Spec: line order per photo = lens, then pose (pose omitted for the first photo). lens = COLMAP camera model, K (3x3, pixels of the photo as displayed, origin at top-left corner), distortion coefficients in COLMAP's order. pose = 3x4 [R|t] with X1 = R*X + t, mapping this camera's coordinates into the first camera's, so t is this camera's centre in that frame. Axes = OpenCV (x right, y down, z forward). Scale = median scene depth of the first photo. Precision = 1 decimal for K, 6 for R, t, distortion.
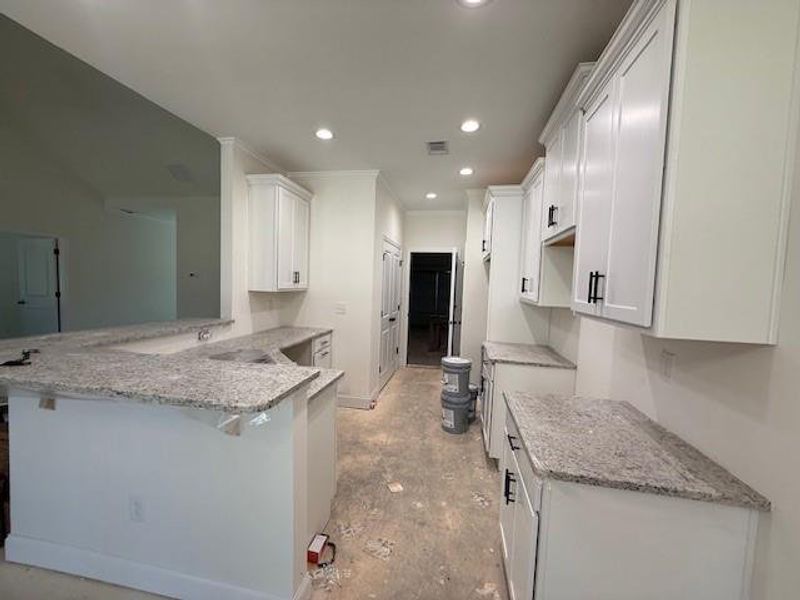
lens RADIAL K [[315.6, 0, 397.6], [0, 315.6, 299.1], [0, 0, 1]] dist [0.000284, -0.000108]
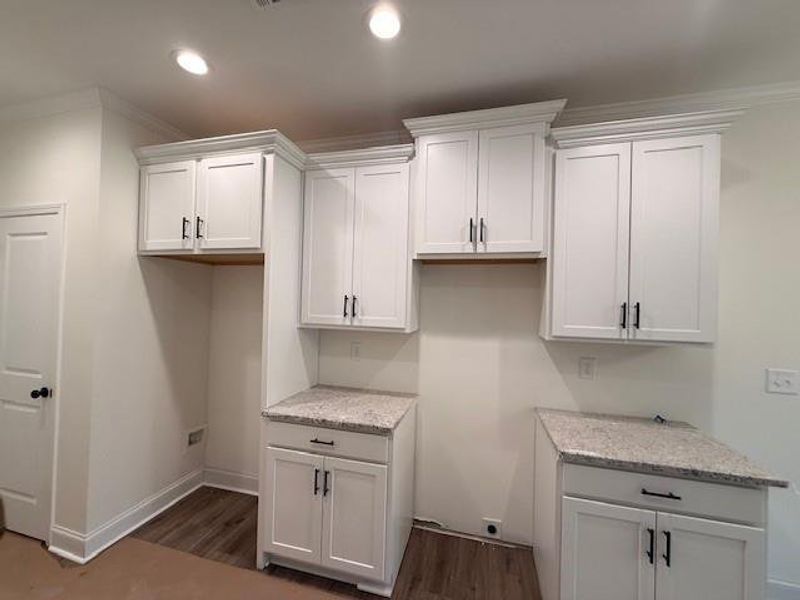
lens RADIAL K [[315.6, 0, 397.0], [0, 315.6, 300.2], [0, 0, 1]] dist [0.000284, -0.000108]
pose [[0.080550, -0.025288, 0.996430, -0.317923], [0.032324, 0.999219, 0.022746, -0.076777], [-0.996226, 0.030377, 0.081305, 0.916761]]
